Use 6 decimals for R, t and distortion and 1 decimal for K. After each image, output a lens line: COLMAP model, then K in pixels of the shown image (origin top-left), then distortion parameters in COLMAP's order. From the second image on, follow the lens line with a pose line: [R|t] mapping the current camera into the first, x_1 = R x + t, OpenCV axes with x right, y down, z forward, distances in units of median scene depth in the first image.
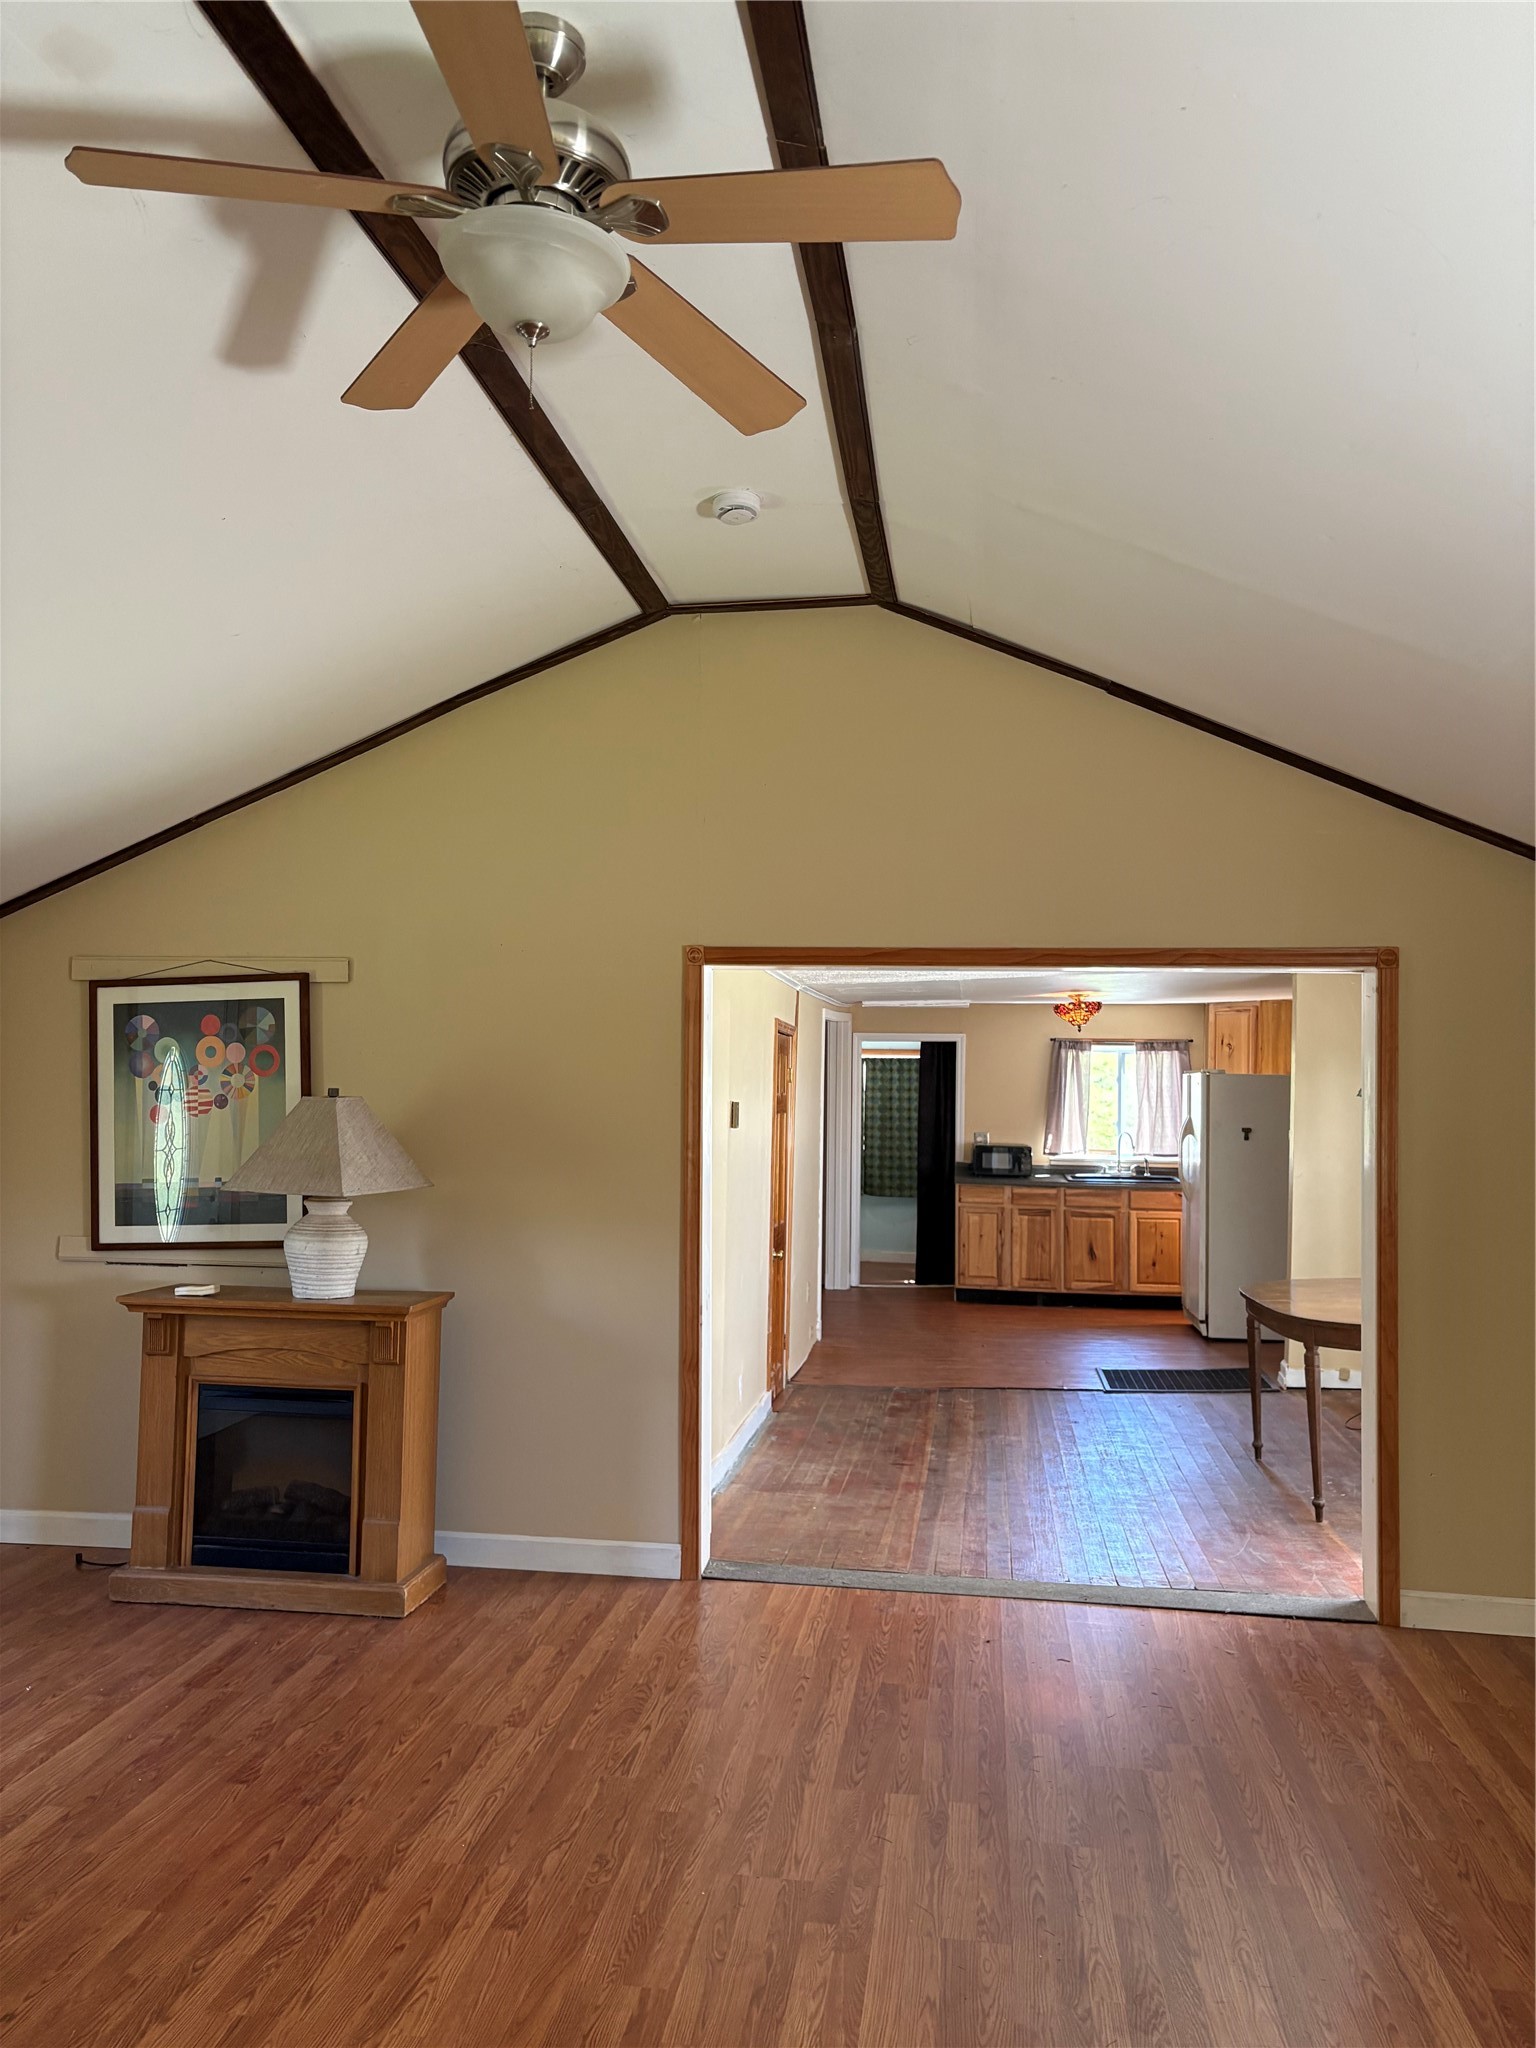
lens RADIAL K [[1571.5, 0, 755.7], [0, 1571.5, 1025.2], [0, 0, 1]] dist [0.082476, -0.088315]
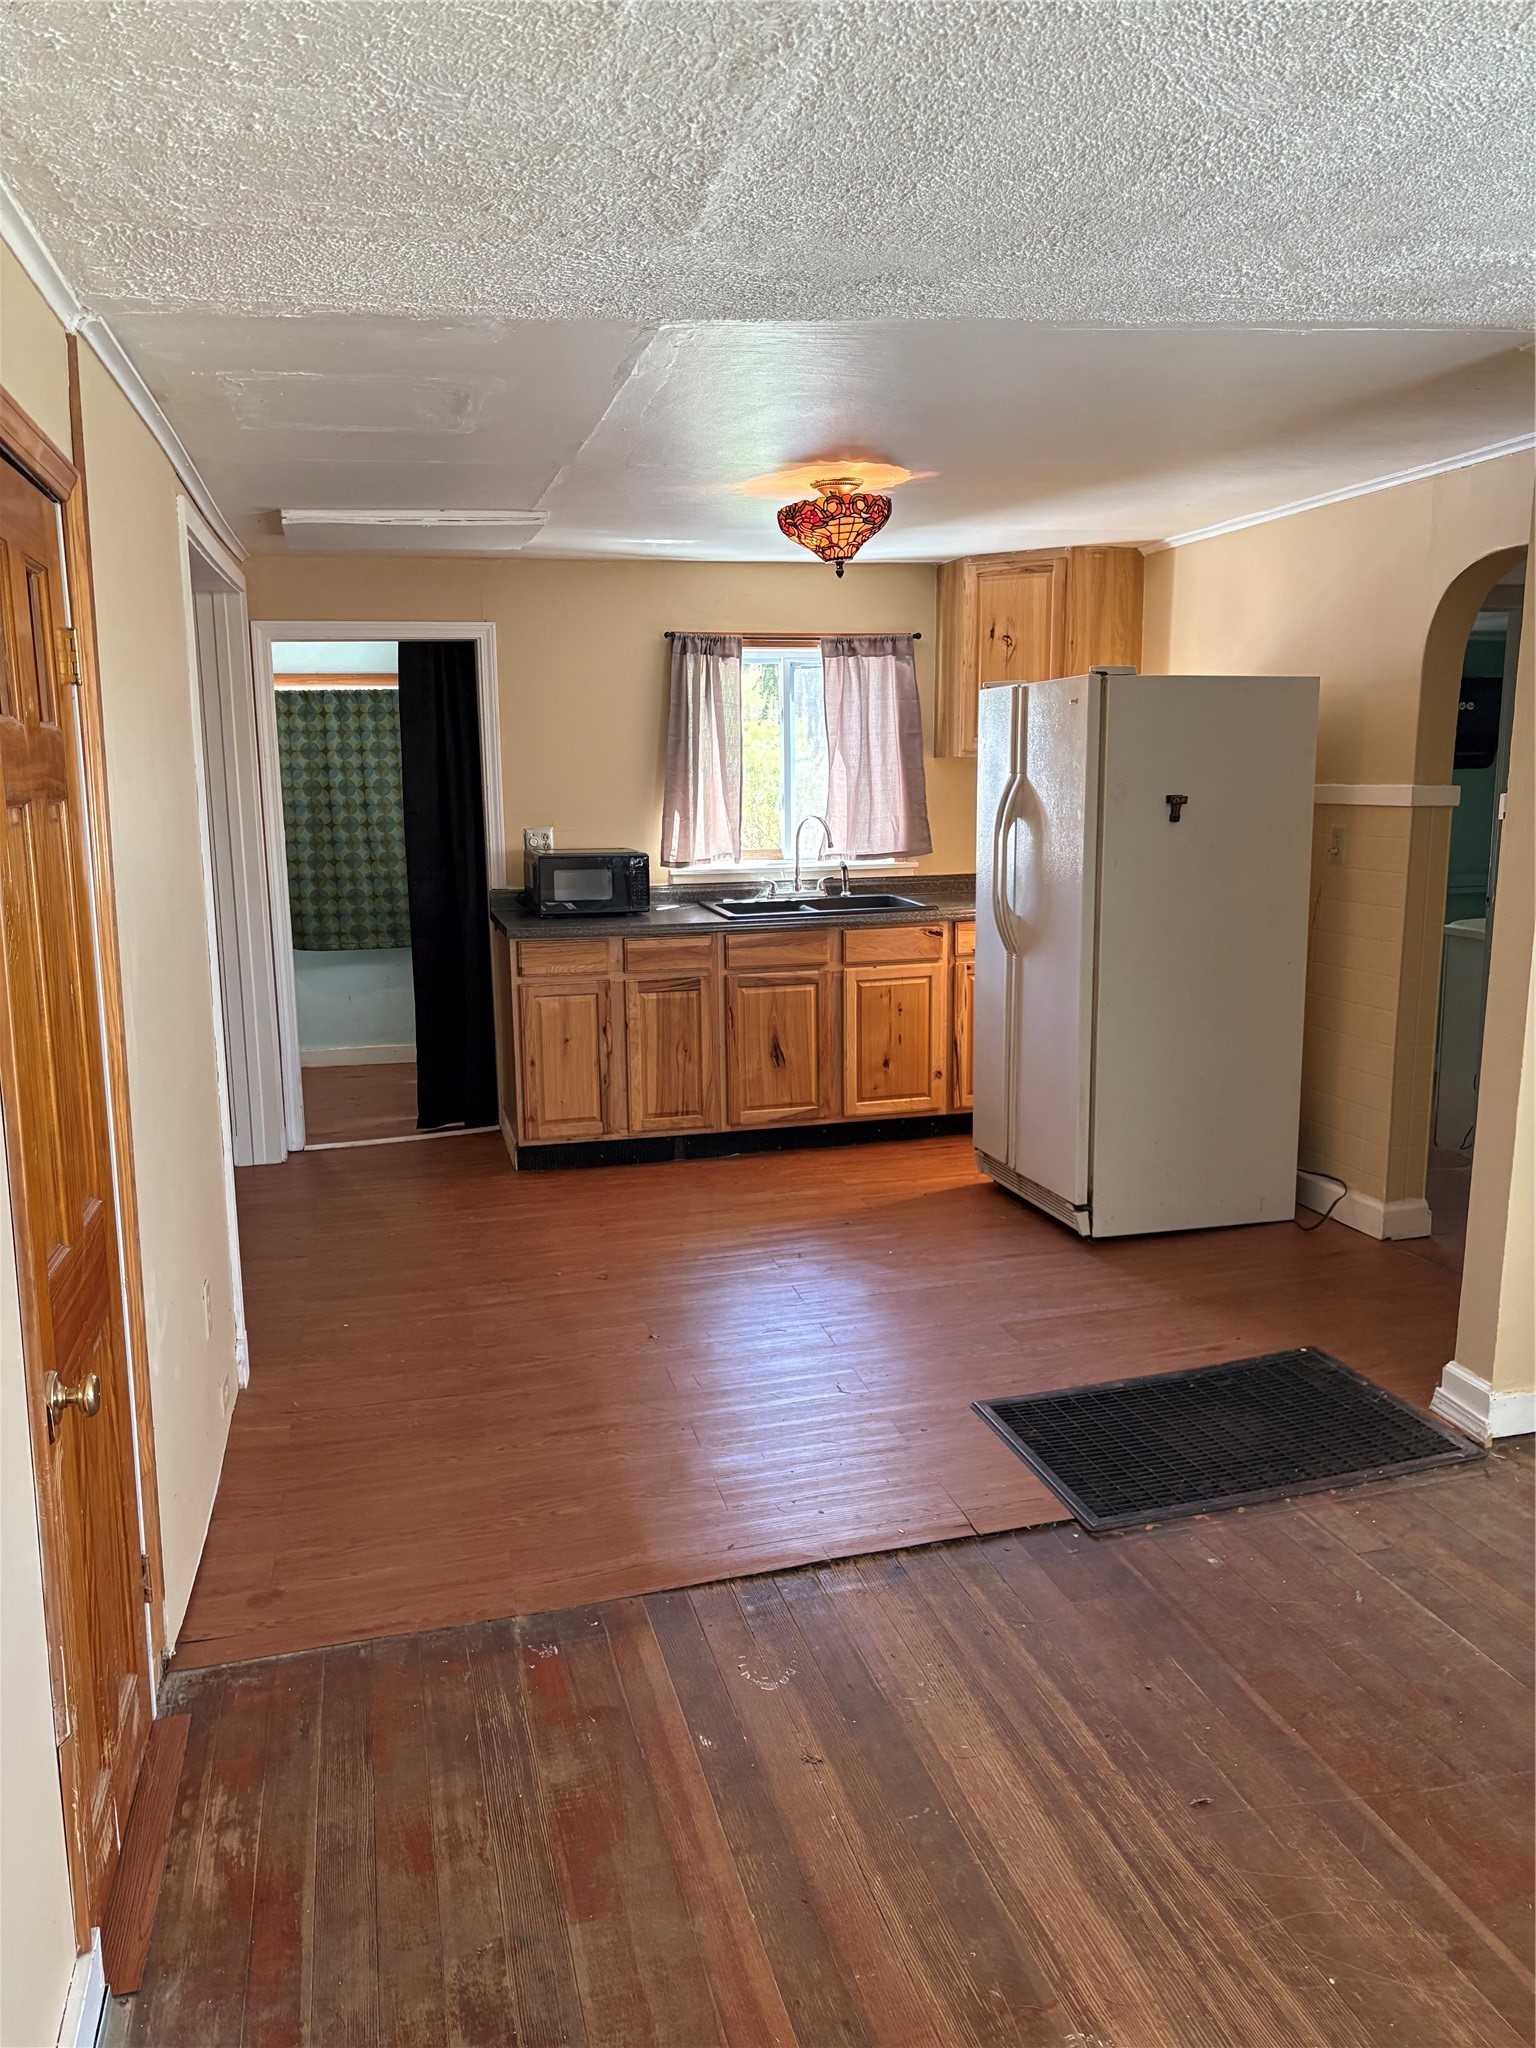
lens RADIAL K [[1571.5, 0, 755.7], [0, 1571.5, 1025.2], [0, 0, 1]] dist [0.082476, -0.088315]
pose [[0.925525, -0.090537, 0.367703, 0.018072], [0.015062, 0.979032, 0.203148, 0.030068], [-0.378386, -0.182480, 0.907483, 0.529724]]
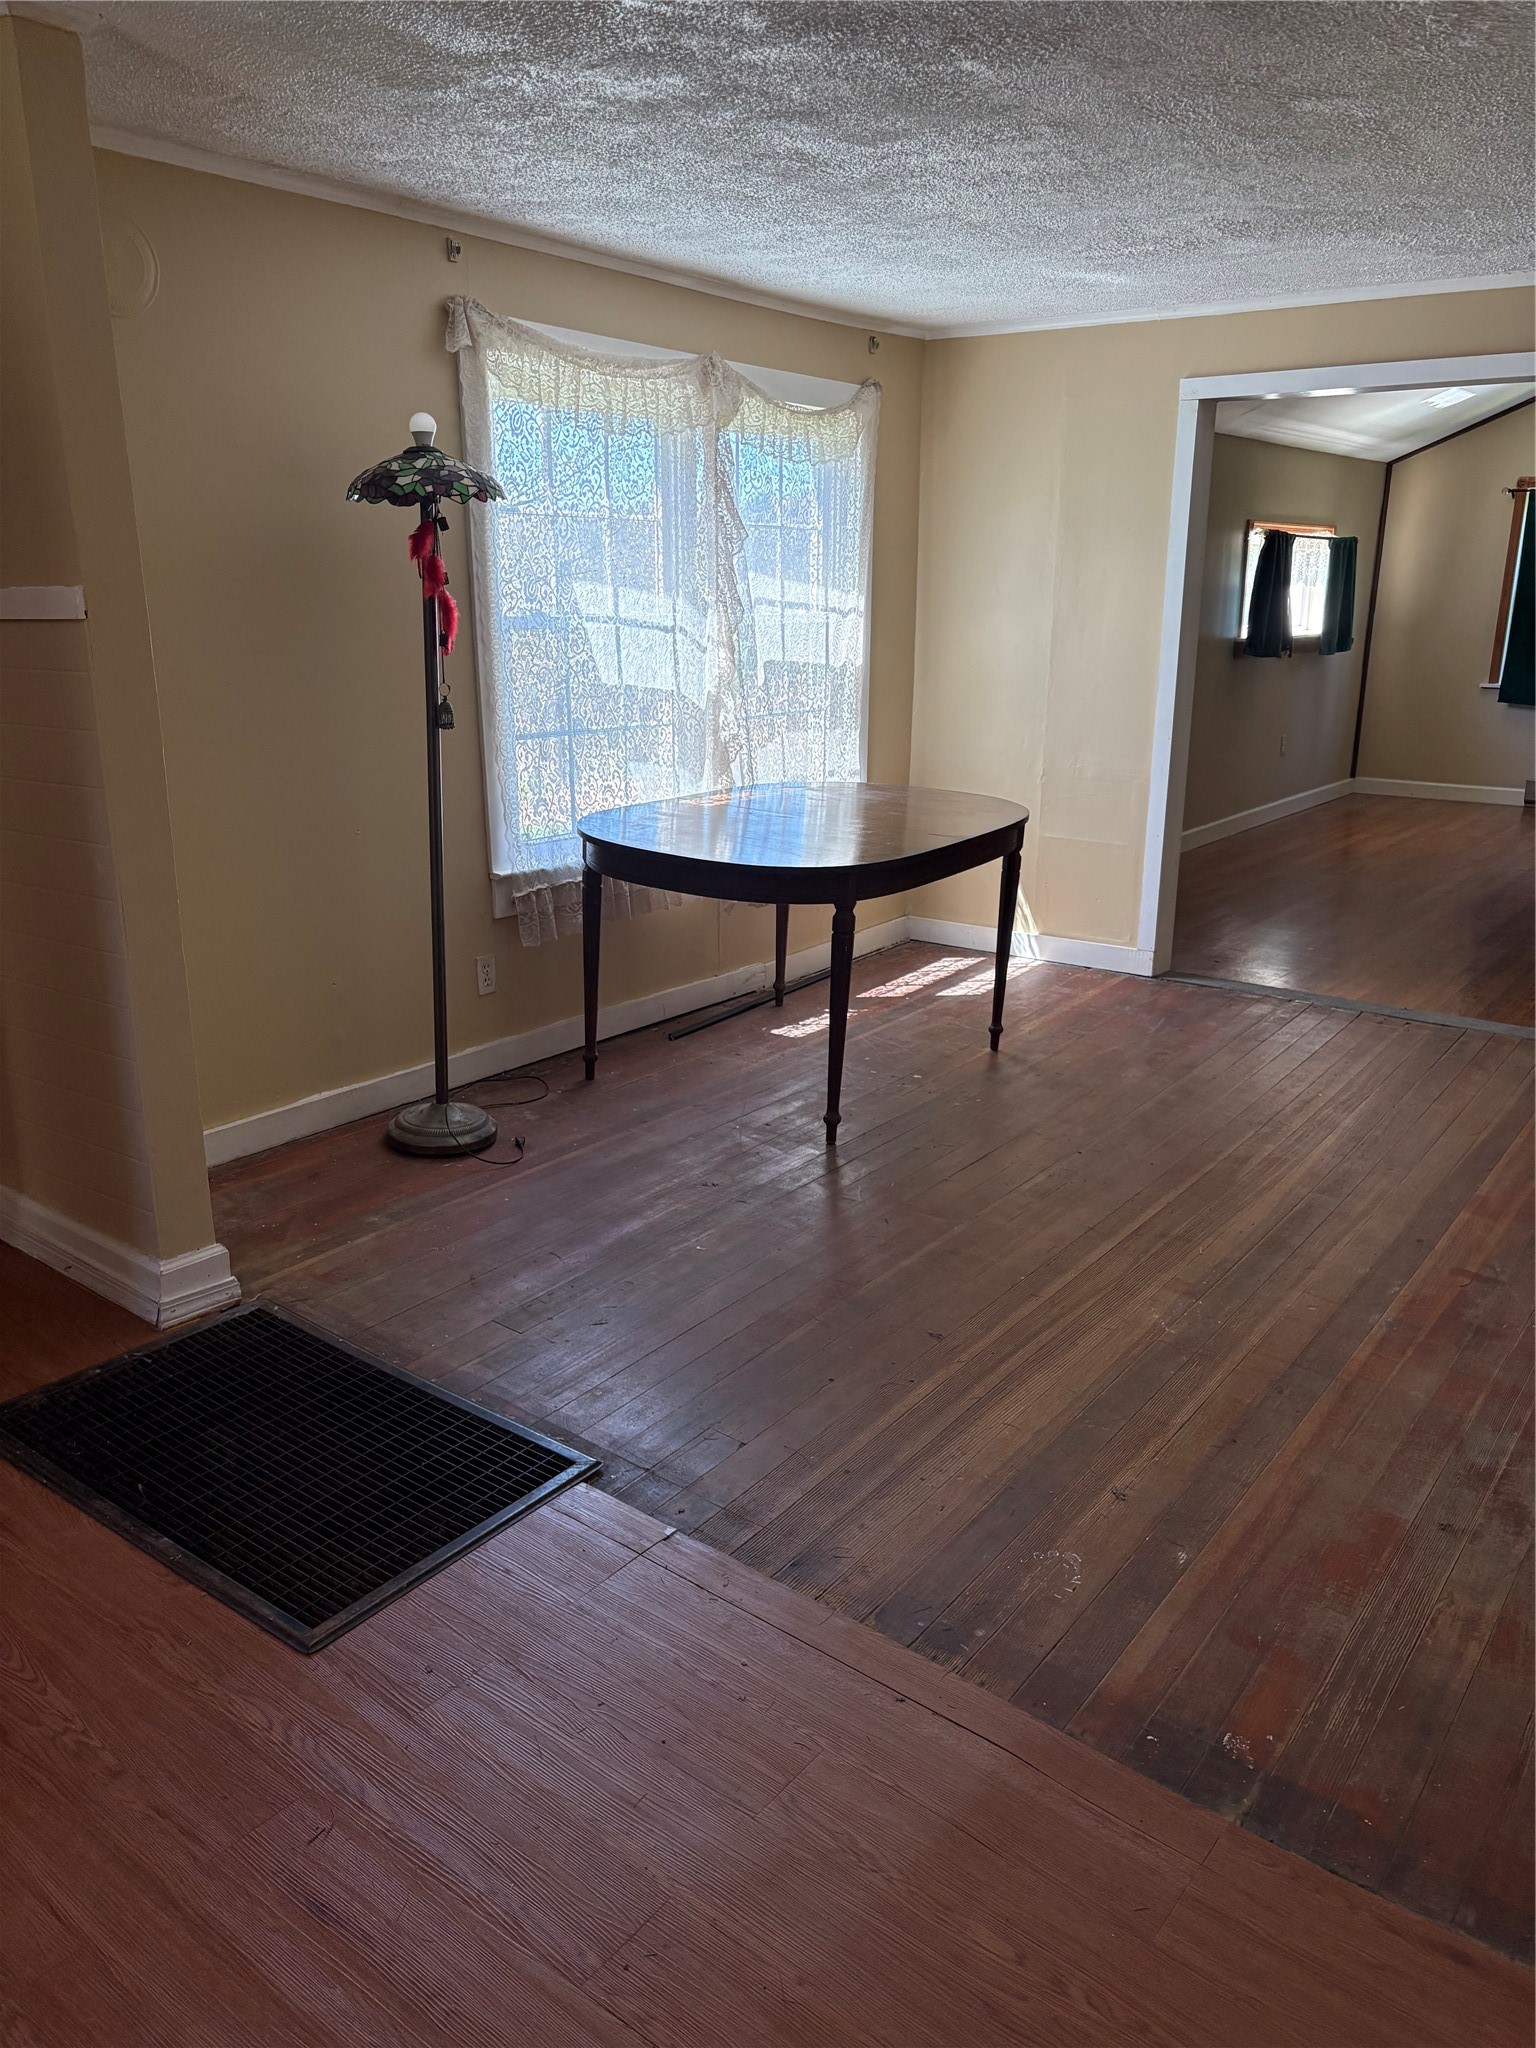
lens RADIAL K [[1492.3, 0, 776.7], [0, 1492.3, 1031.8], [0, 0, 1]] dist [0.016585, 0.002788]
pose [[-0.875329, -0.166605, 0.453919, 0.048915], [-0.041989, 0.961409, 0.271902, 0.047215], [-0.481701, 0.218944, -0.848544, 0.878952]]
